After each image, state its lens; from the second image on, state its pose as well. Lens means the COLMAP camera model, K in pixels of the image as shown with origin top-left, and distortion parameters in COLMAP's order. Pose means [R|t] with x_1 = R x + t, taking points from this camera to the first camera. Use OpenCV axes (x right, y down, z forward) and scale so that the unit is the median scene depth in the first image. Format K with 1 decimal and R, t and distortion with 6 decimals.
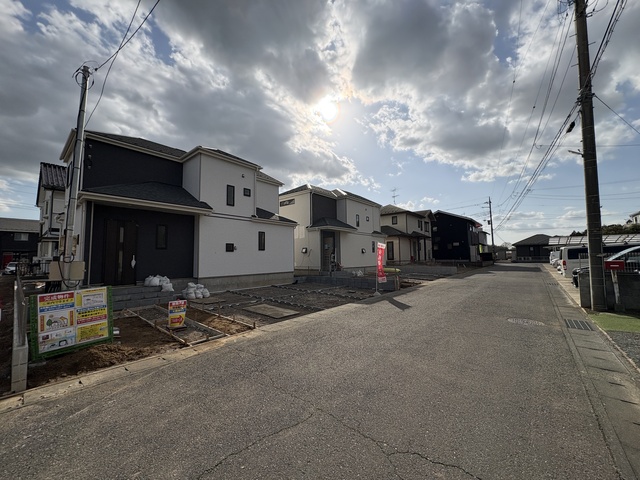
lens RADIAL K [[257.4, 0, 320.0], [0, 257.4, 240.0], [0, 0, 1]] dist [-0.027623, -0.000013]
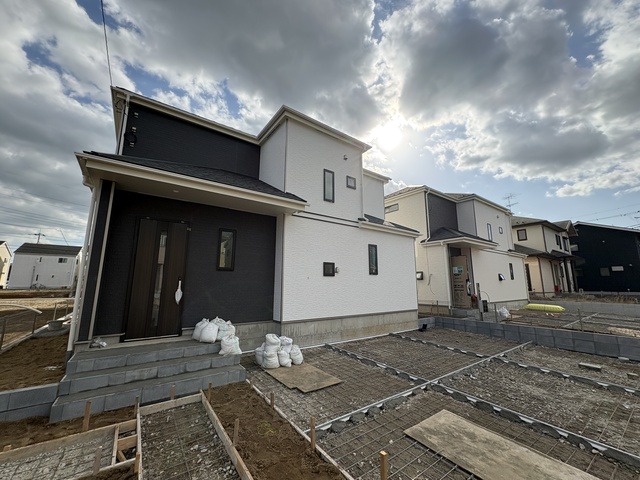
lens RADIAL K [[254.2, 0, 320.0], [0, 254.2, 240.0], [0, 0, 1]] dist [-0.001205, -0.000115]
pose [[0.978899, -0.027854, -0.202436, -0.102310], [0.005340, 0.993815, -0.110922, 0.011095], [0.204273, 0.107501, 0.972993, 0.166817]]
